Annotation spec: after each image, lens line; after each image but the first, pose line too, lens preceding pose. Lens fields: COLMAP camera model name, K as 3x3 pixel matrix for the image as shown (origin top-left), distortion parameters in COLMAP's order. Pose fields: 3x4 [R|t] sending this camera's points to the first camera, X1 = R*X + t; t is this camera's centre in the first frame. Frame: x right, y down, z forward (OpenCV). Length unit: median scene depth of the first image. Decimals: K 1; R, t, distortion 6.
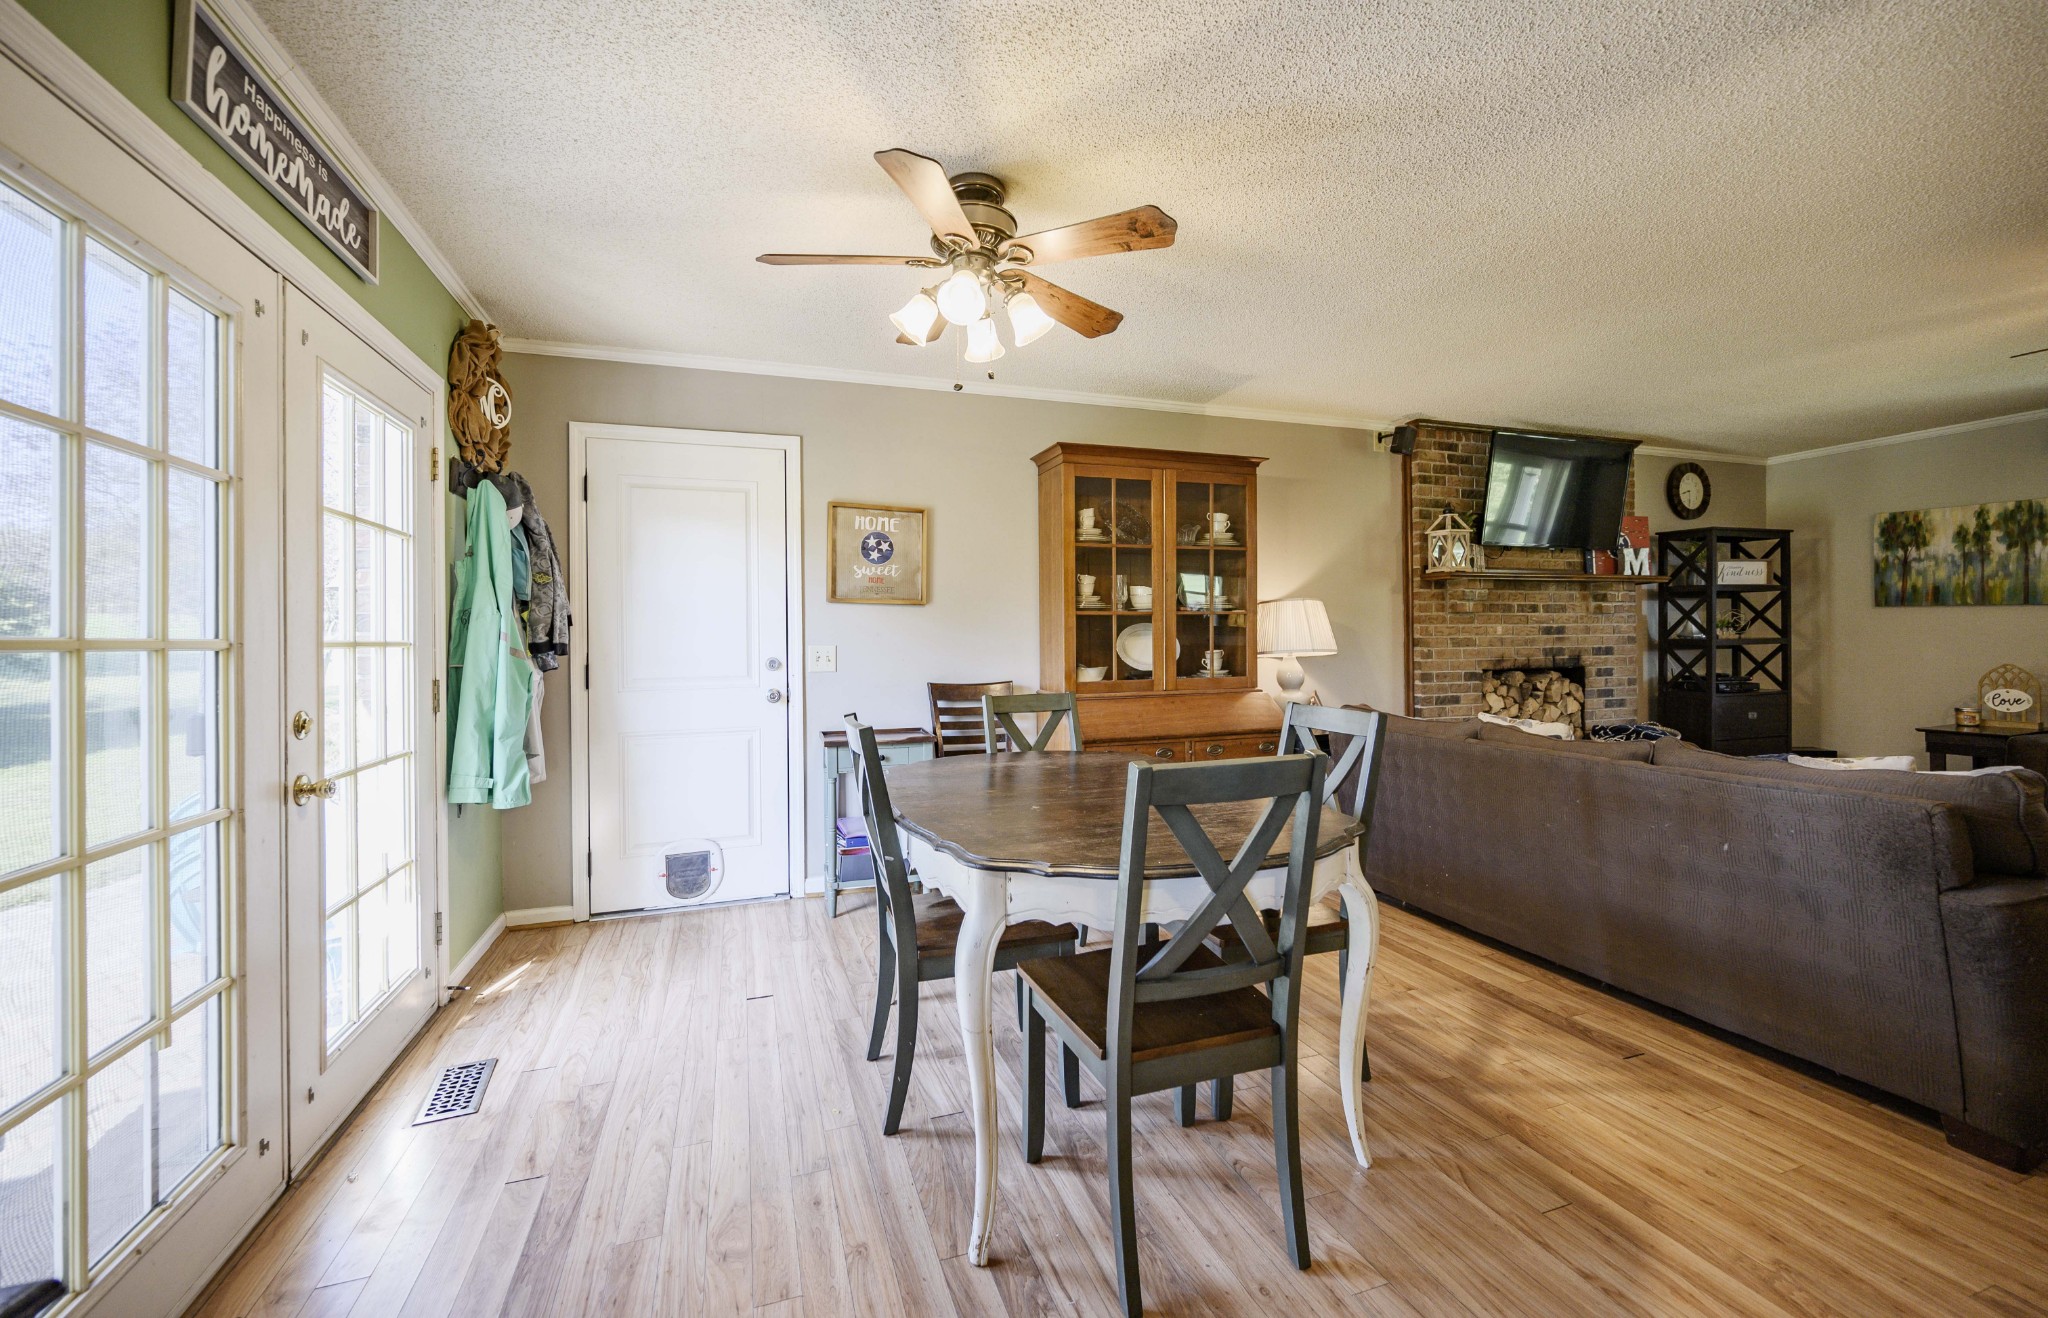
lens RADIAL K [[819.8, 0, 1023.4], [0, 819.8, 633.8], [0, 0, 1]] dist [-0.000447, -0.000069]
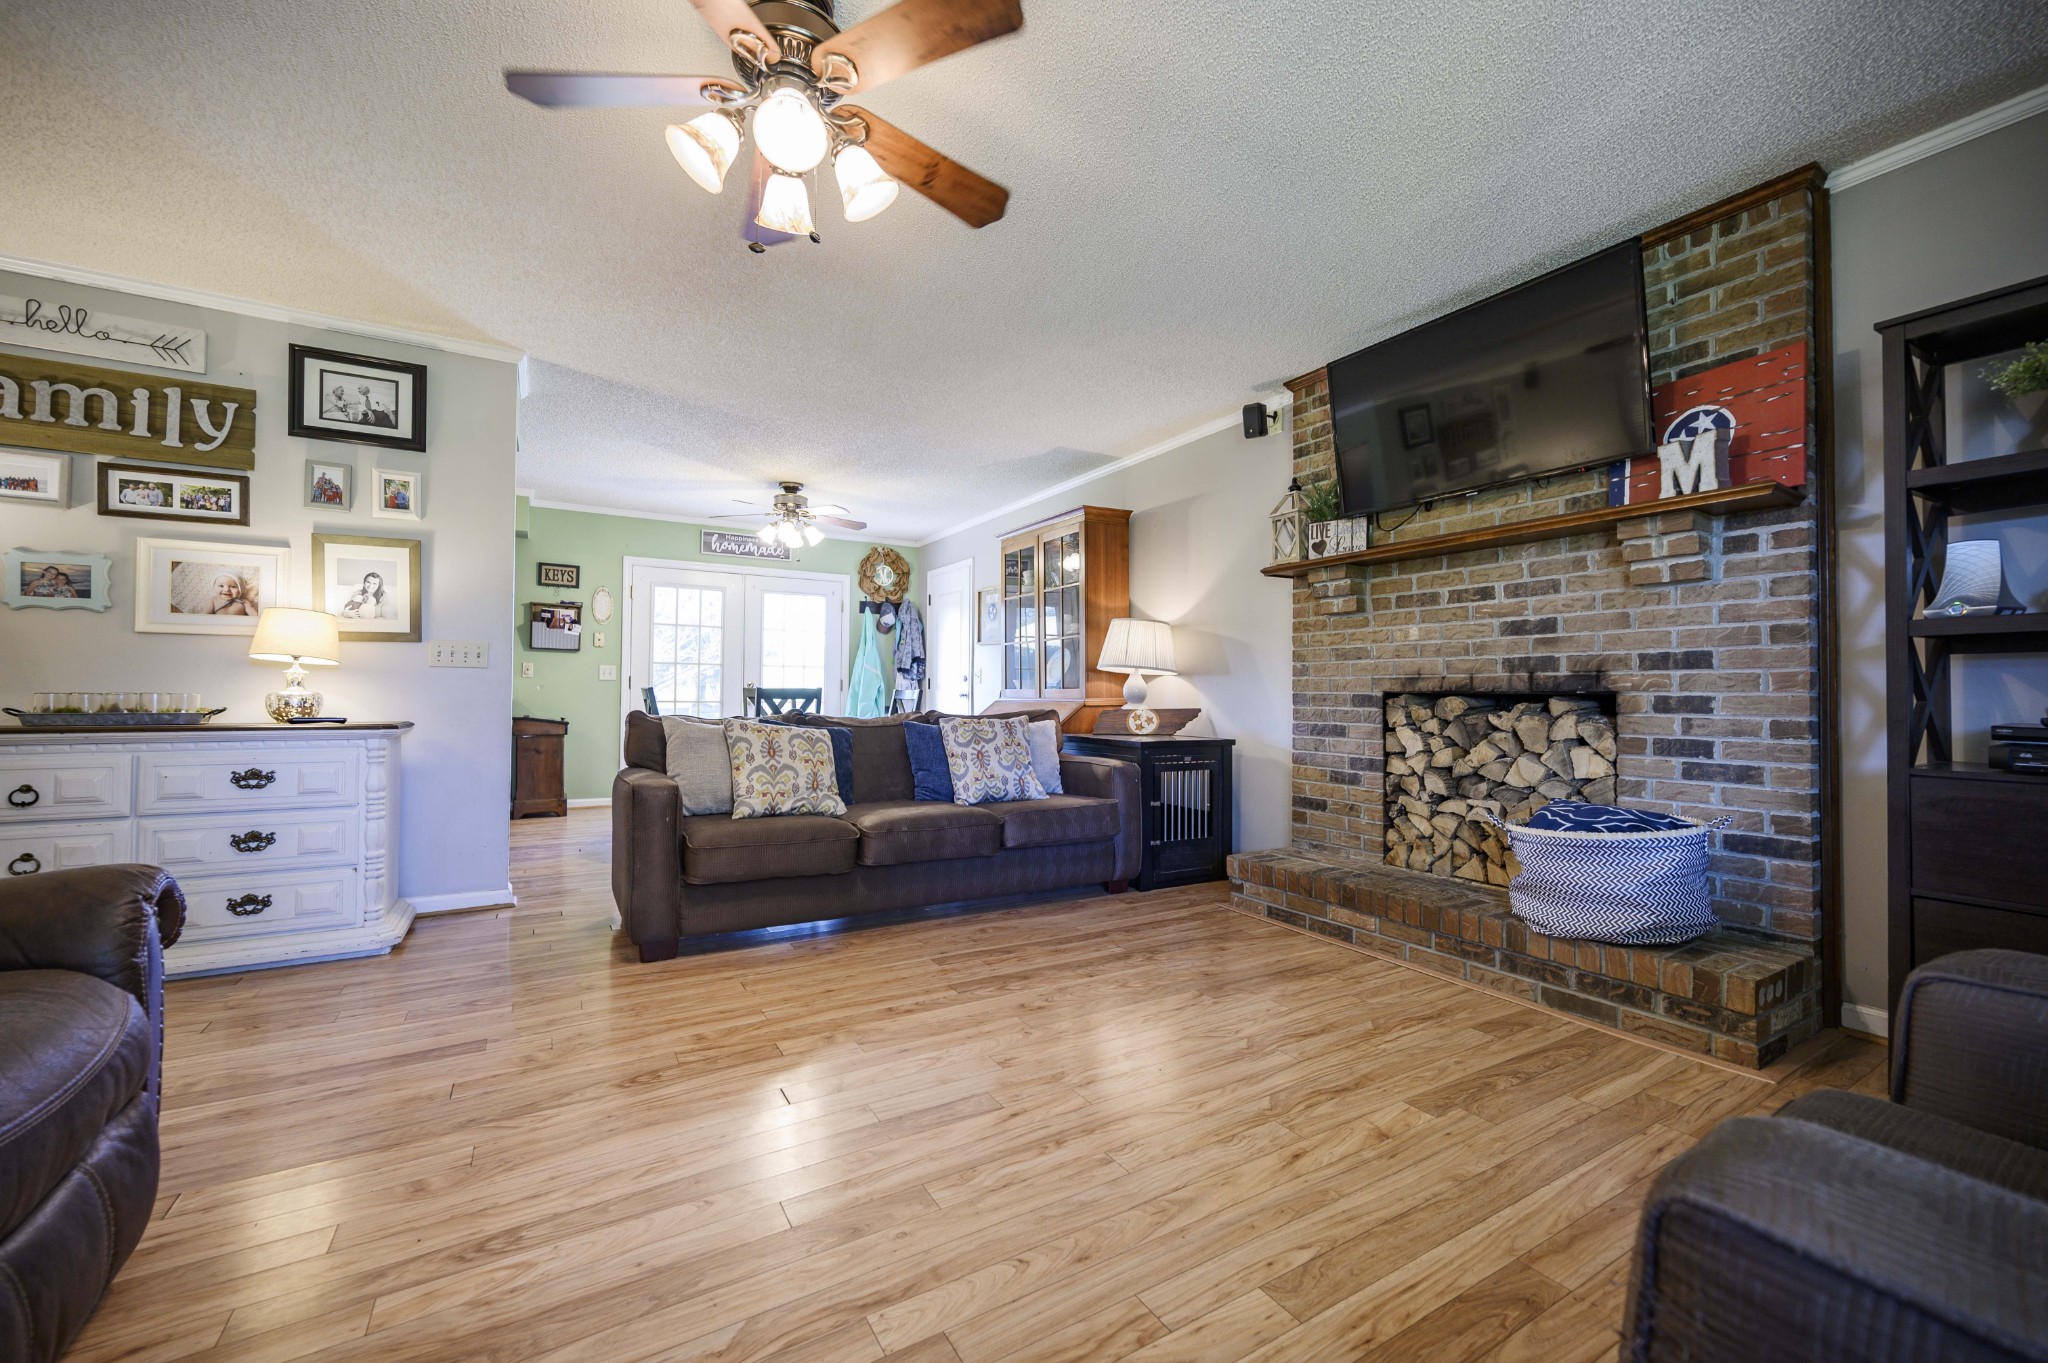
lens RADIAL K [[808.7, 0, 1024.0], [0, 808.7, 681.5], [0, 0, 1]] dist [-0.000717, -0.000056]
pose [[0.202508, -0.004738, -0.979269, 1.139292], [-0.003895, 0.999976, -0.005644, 0.038901], [0.979273, 0.004957, 0.202485, 0.545395]]
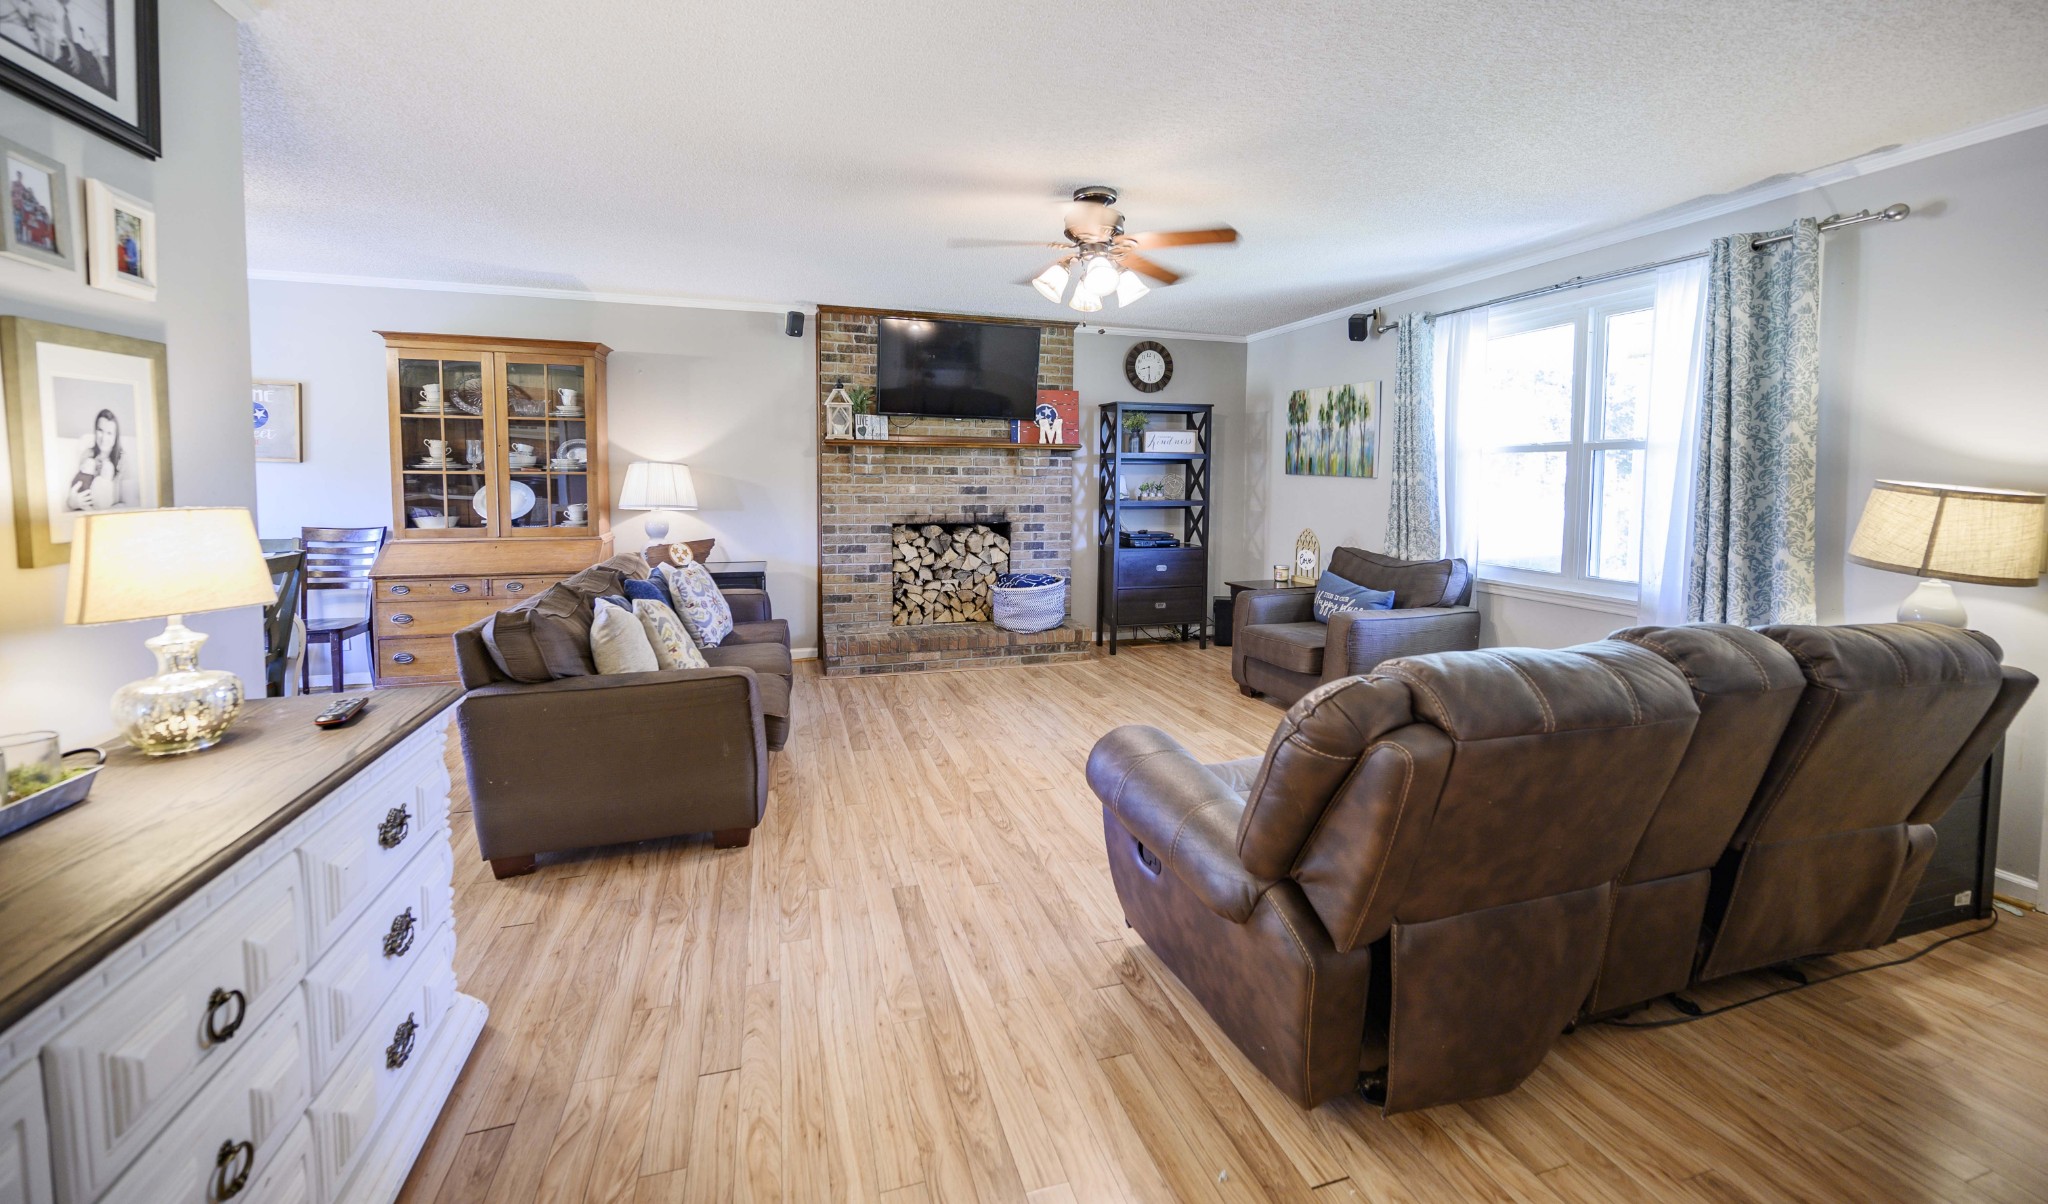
lens RADIAL K [[805.3, 0, 1026.7], [0, 805.3, 519.2], [0, 0, 1]] dist [0.001305, 0.000046]
pose [[0.999530, 0.020047, -0.023197, 0.753816], [-0.018630, 0.998038, 0.059778, -0.032876], [0.024350, -0.059317, 0.997942, -0.125148]]
